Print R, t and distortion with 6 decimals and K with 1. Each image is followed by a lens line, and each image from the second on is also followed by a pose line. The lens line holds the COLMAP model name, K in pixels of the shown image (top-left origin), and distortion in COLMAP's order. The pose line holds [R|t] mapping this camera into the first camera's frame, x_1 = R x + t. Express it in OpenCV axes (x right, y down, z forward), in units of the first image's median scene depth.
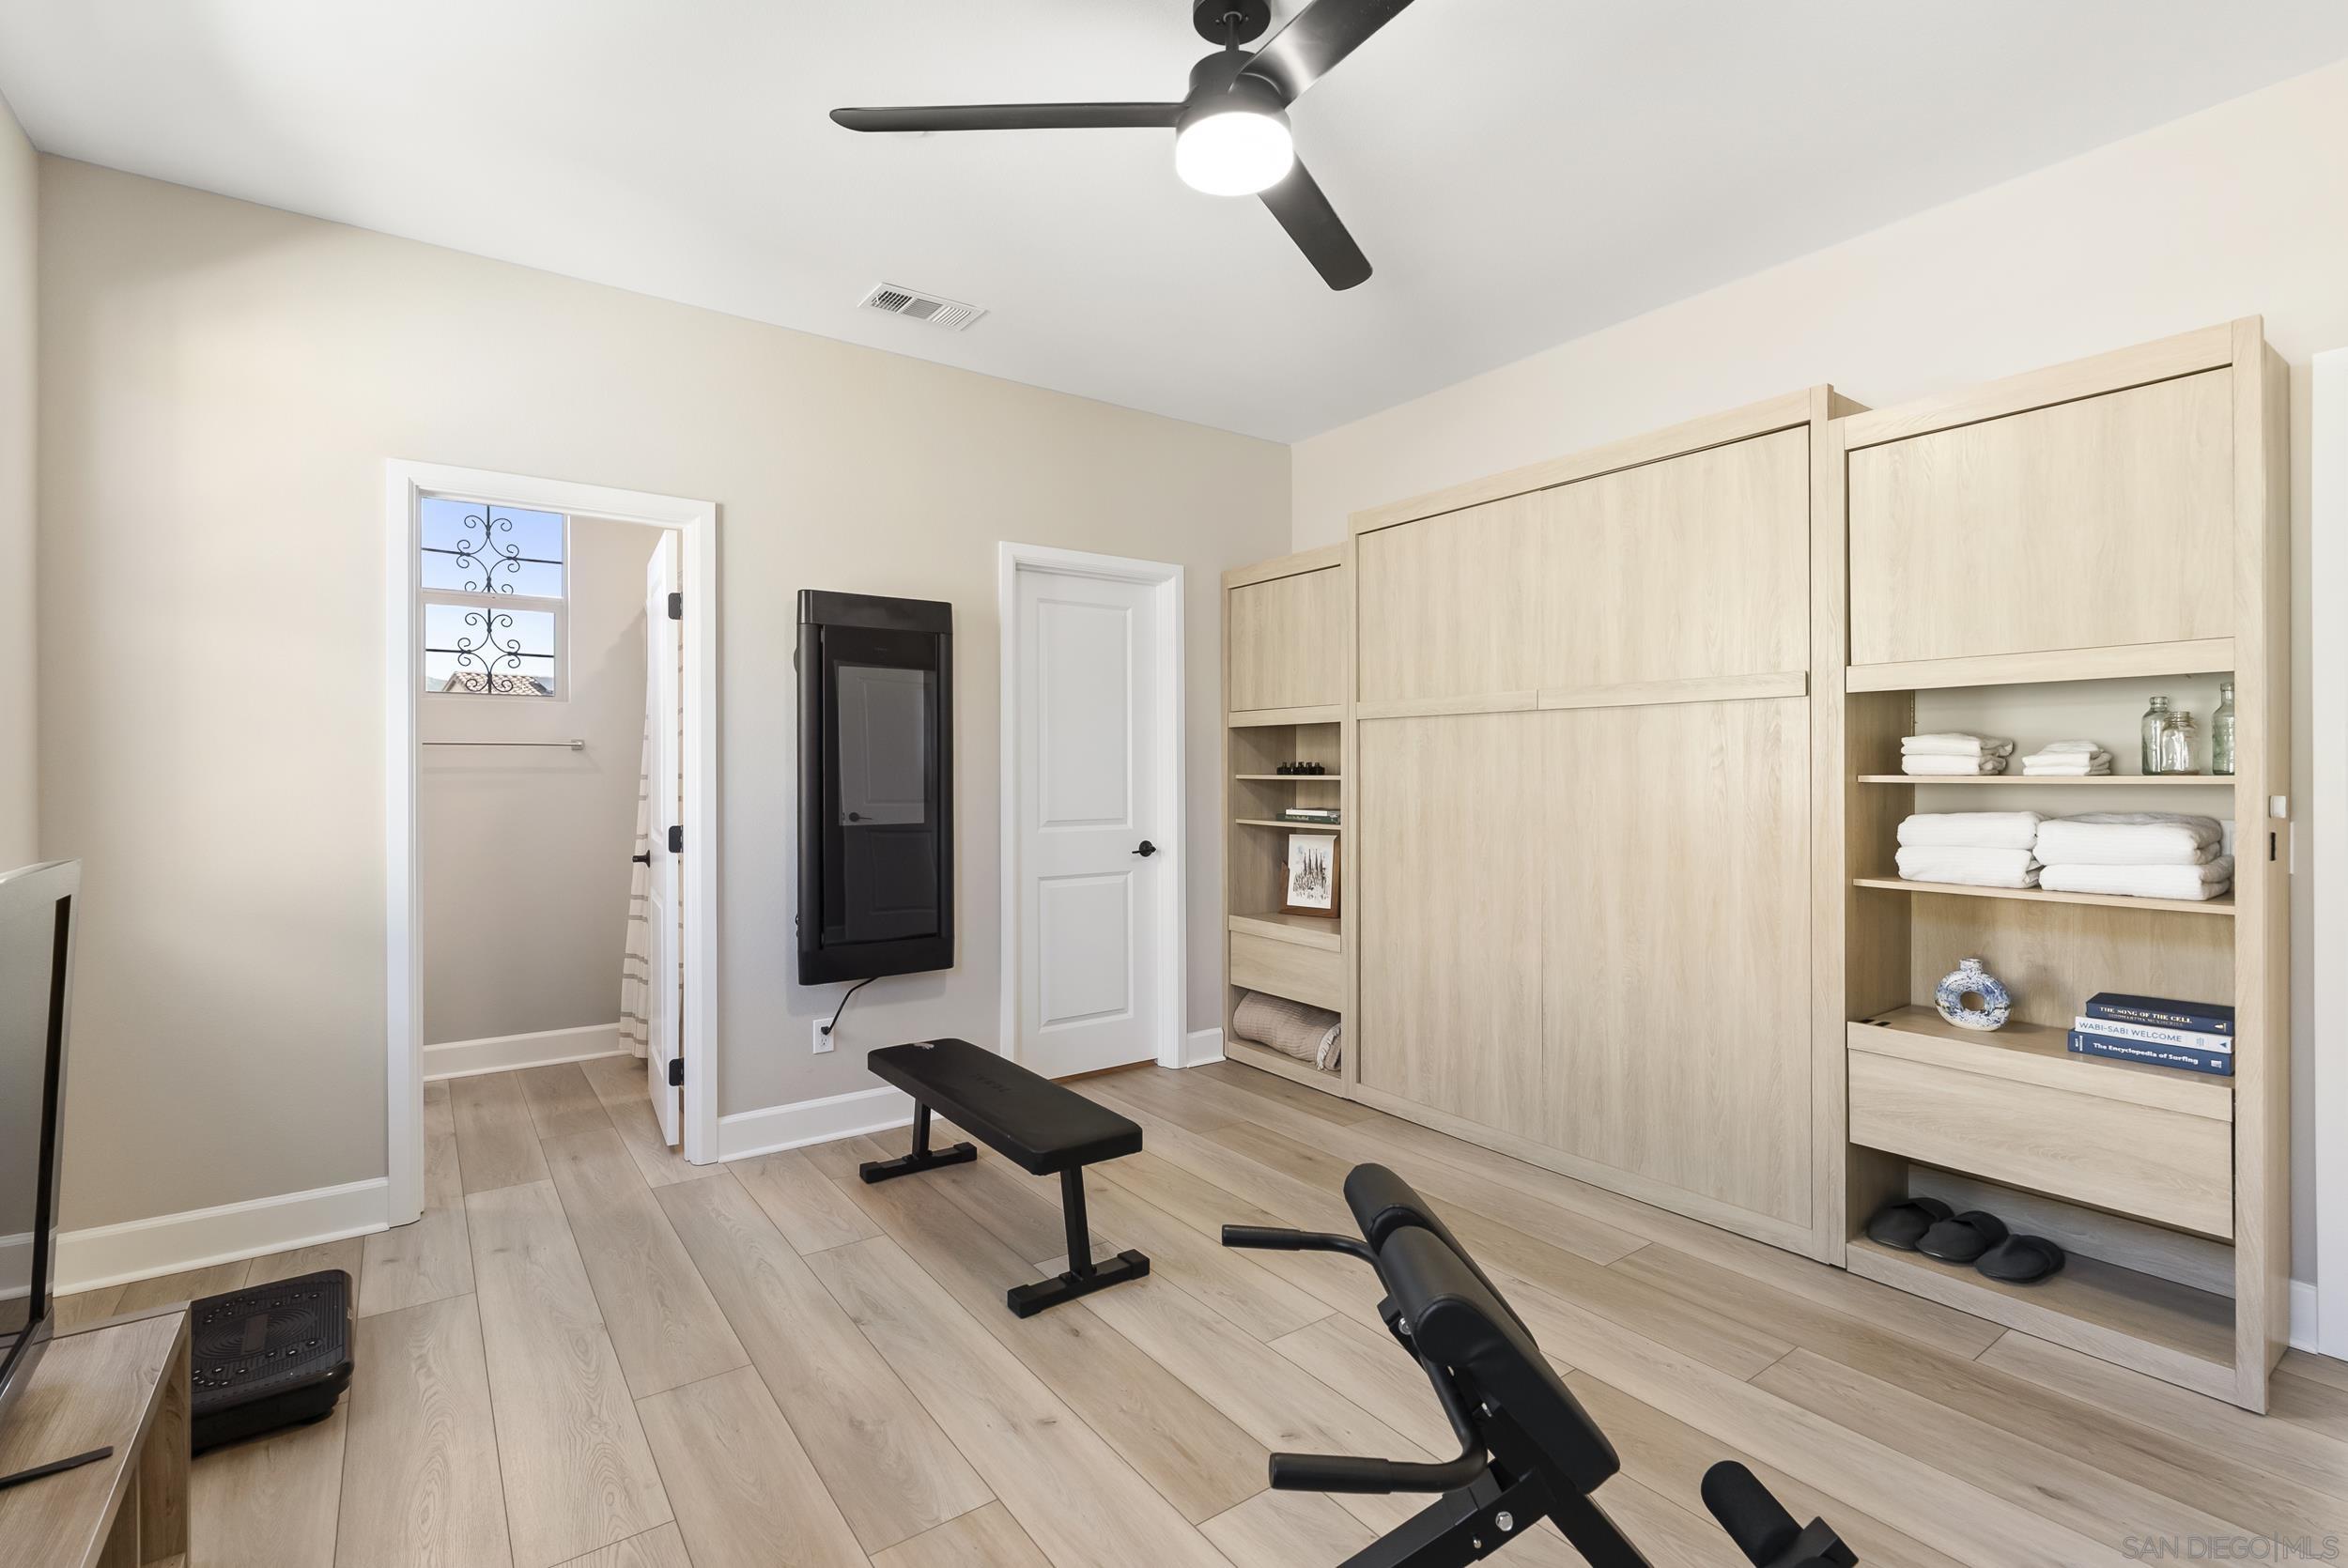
lens RADIAL K [[1060.5, 0, 1169.2], [0, 1060.5, 772.5], [0, 0, 1]] dist [-0.000353, 0.000791]
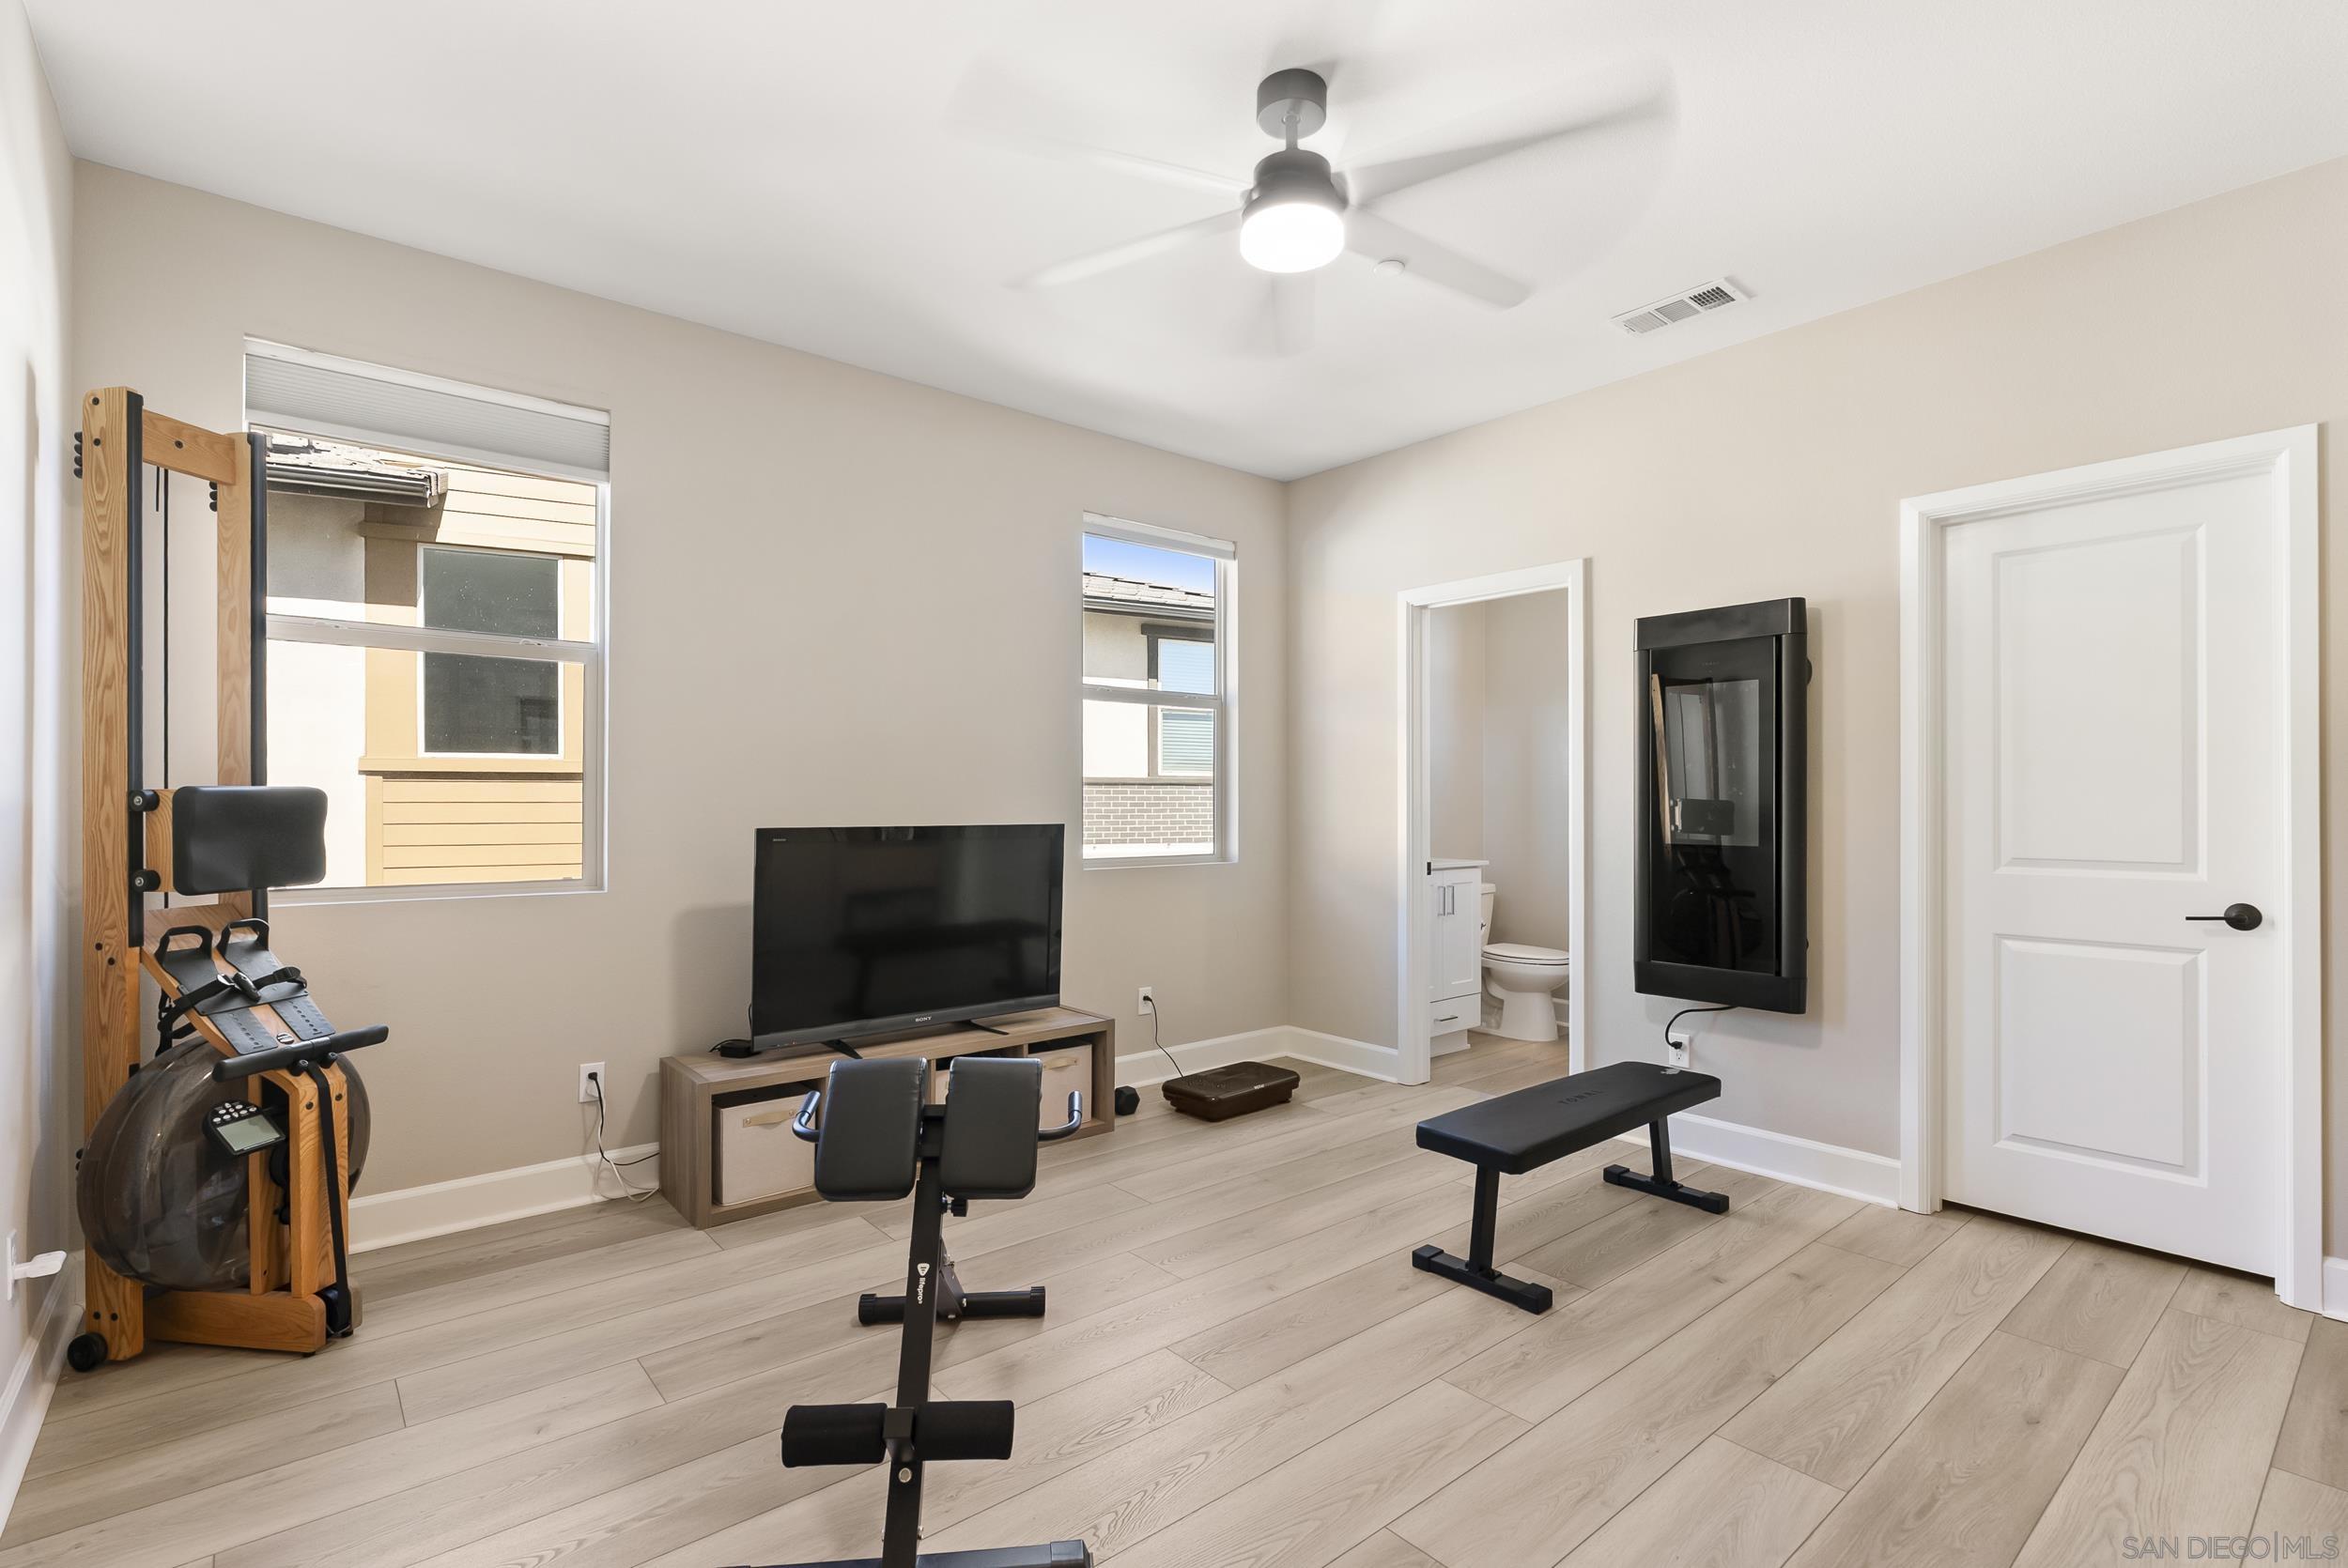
lens RADIAL K [[1087.4, 0, 1177.7], [0, 1087.4, 808.1], [0, 0, 1]] dist [-0.002891, 0.000068]
pose [[0.079106, 0.009109, -0.996825, 0.702686], [0.000214, 0.999958, 0.009155, 0.006008], [0.996866, -0.000938, 0.079101, 0.455661]]
